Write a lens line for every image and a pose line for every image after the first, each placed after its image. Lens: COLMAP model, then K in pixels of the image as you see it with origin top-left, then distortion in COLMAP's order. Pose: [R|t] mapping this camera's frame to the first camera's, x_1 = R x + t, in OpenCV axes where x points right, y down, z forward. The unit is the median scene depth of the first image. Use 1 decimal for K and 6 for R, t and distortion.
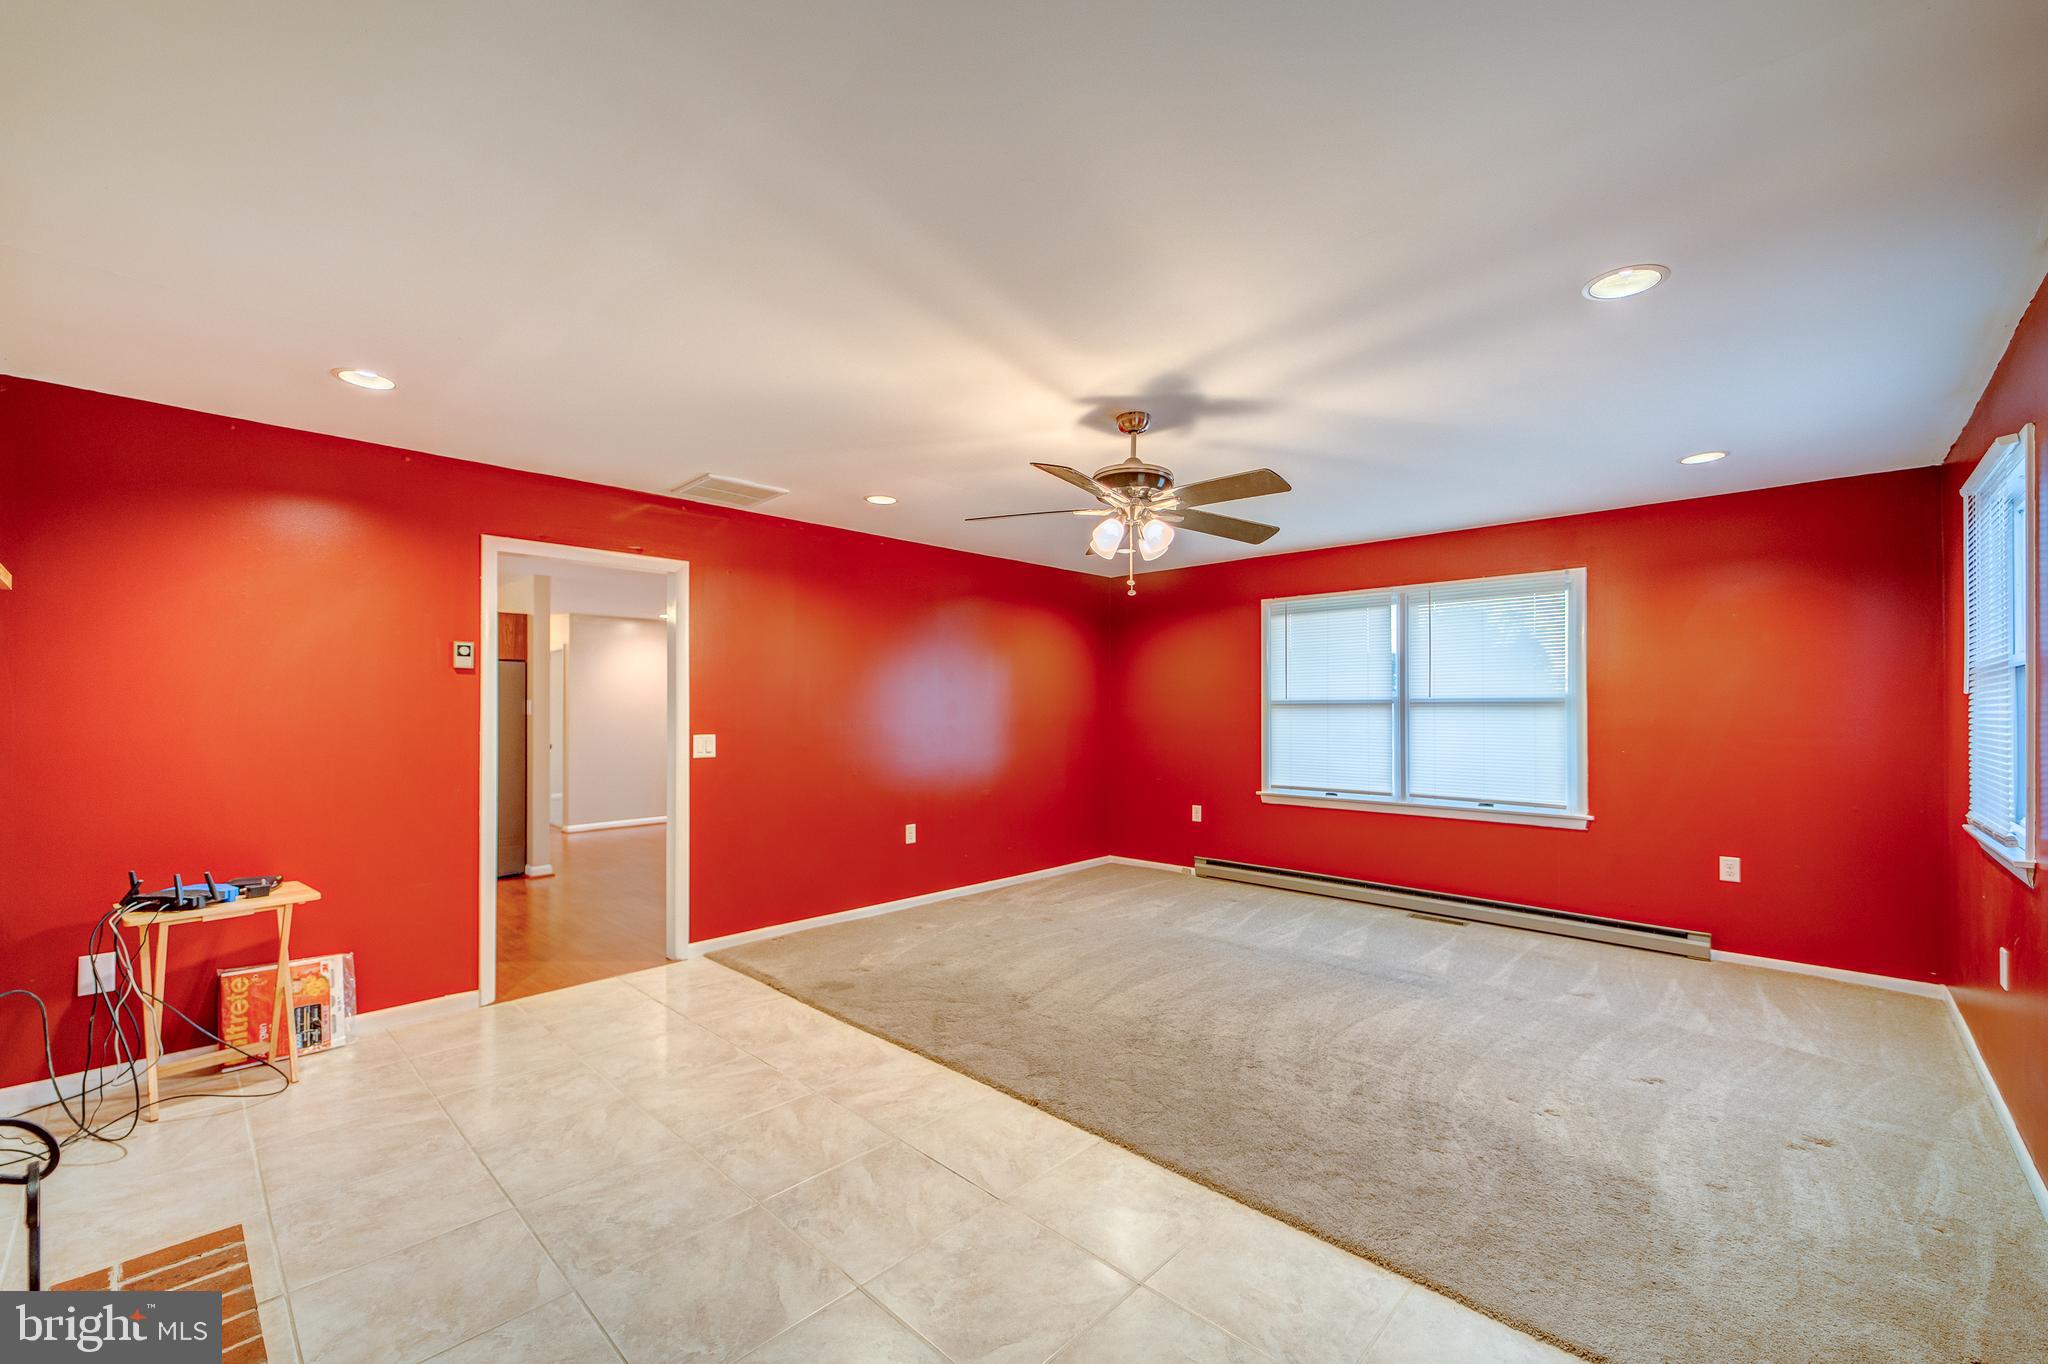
lens RADIAL K [[830.6, 0, 1024.0], [0, 830.6, 682.0], [0, 0, 1]] dist [0.000173, 0.000019]
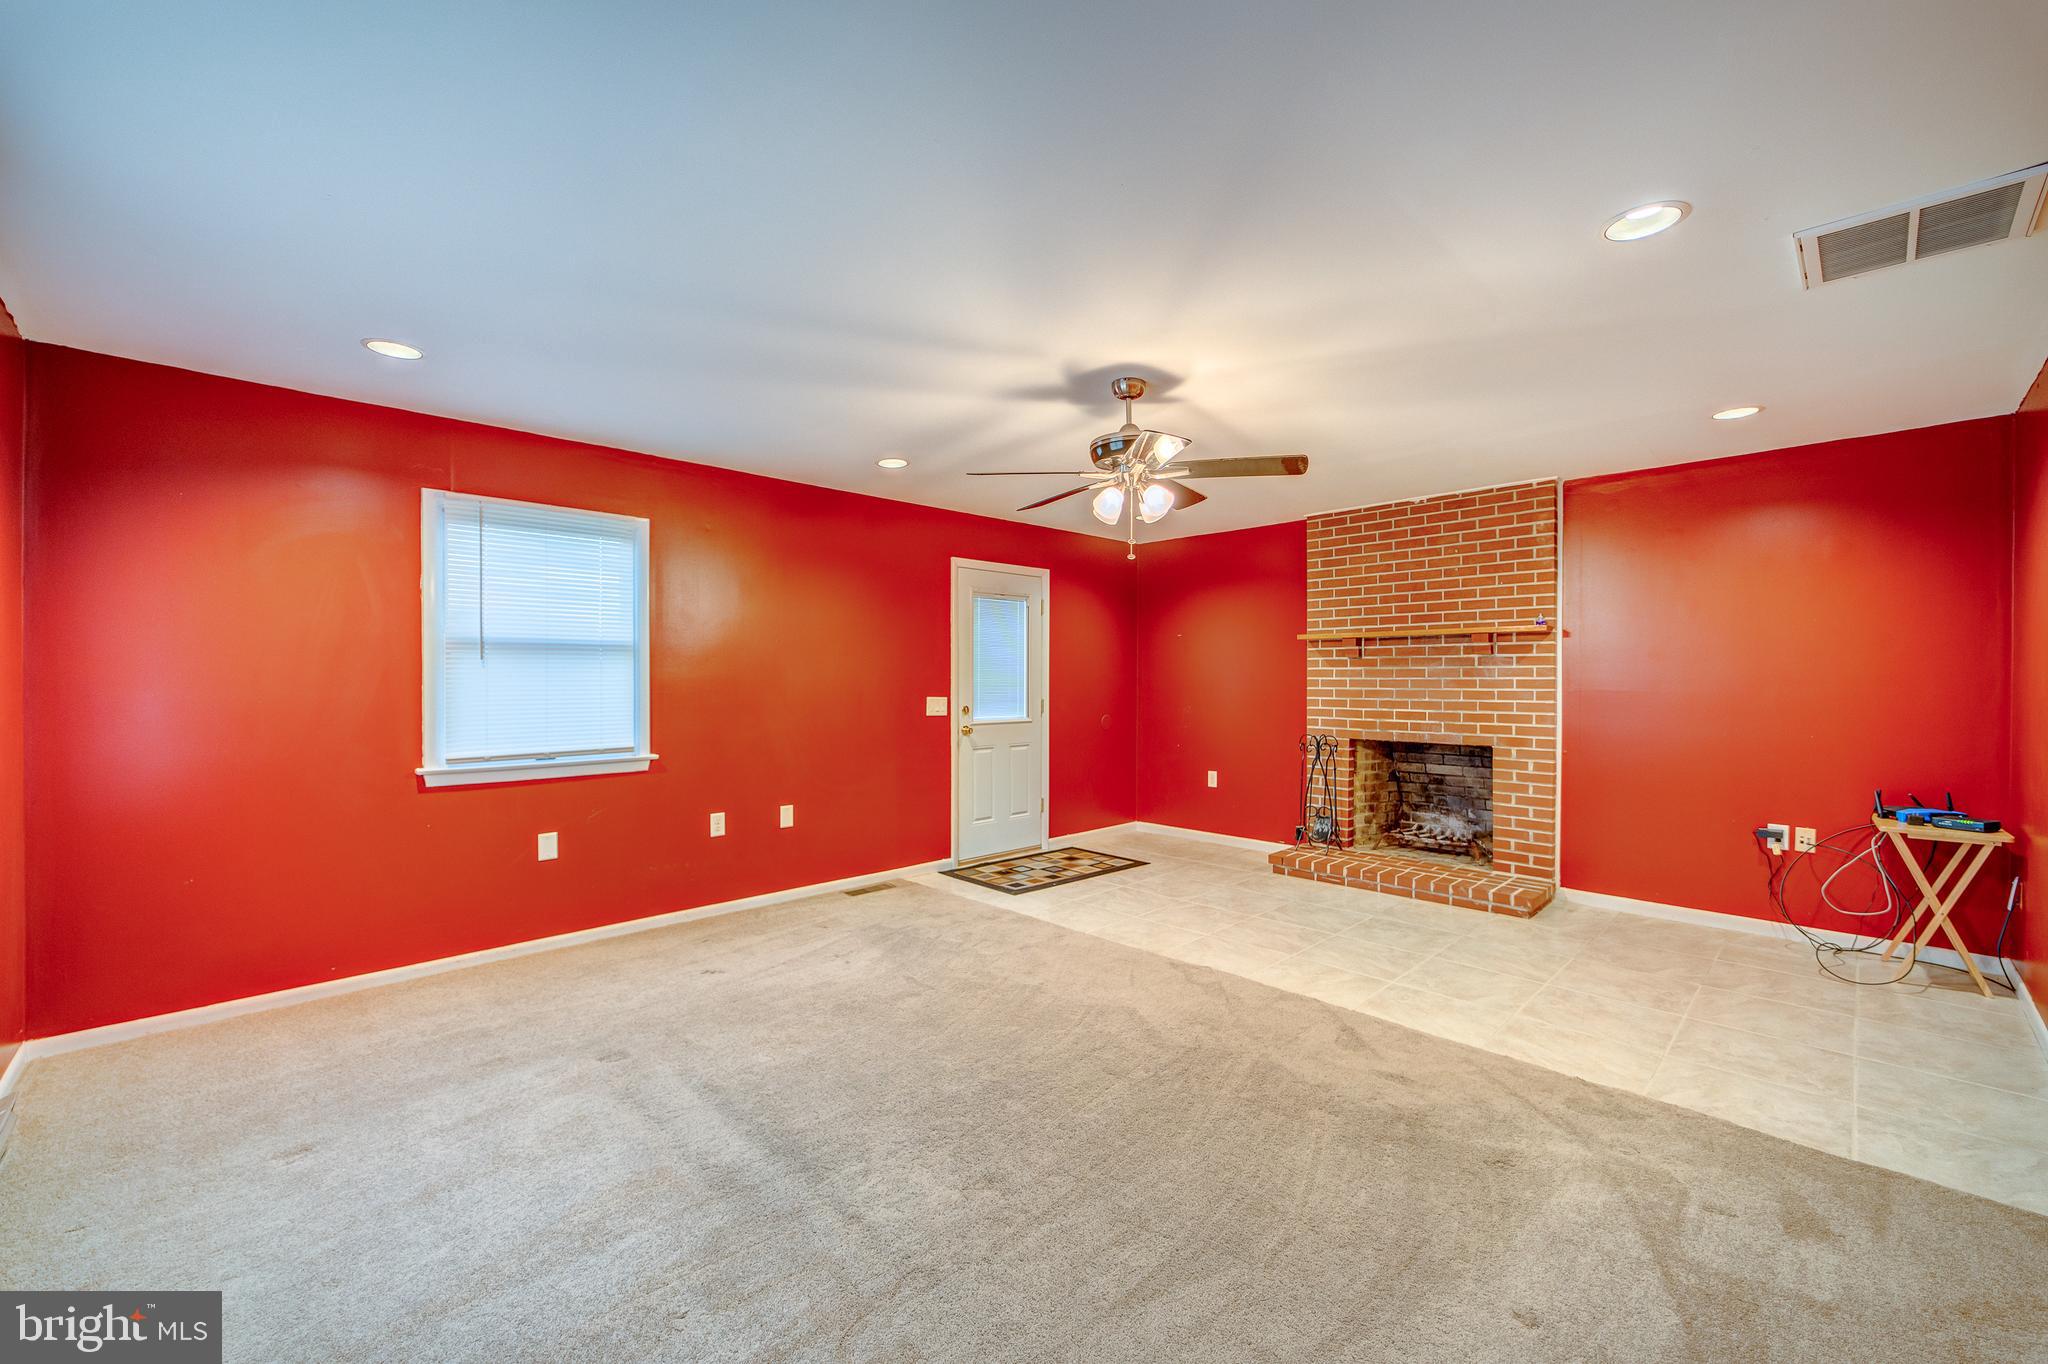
lens RADIAL K [[830.6, 0, 1024.0], [0, 830.6, 682.0], [0, 0, 1]] dist [0.000173, 0.000019]
pose [[-0.999632, 0.000357, 0.027118, 0.243179], [-0.000325, 0.999684, -0.025144, 0.074897], [-0.027119, -0.025143, -0.999316, 2.103010]]
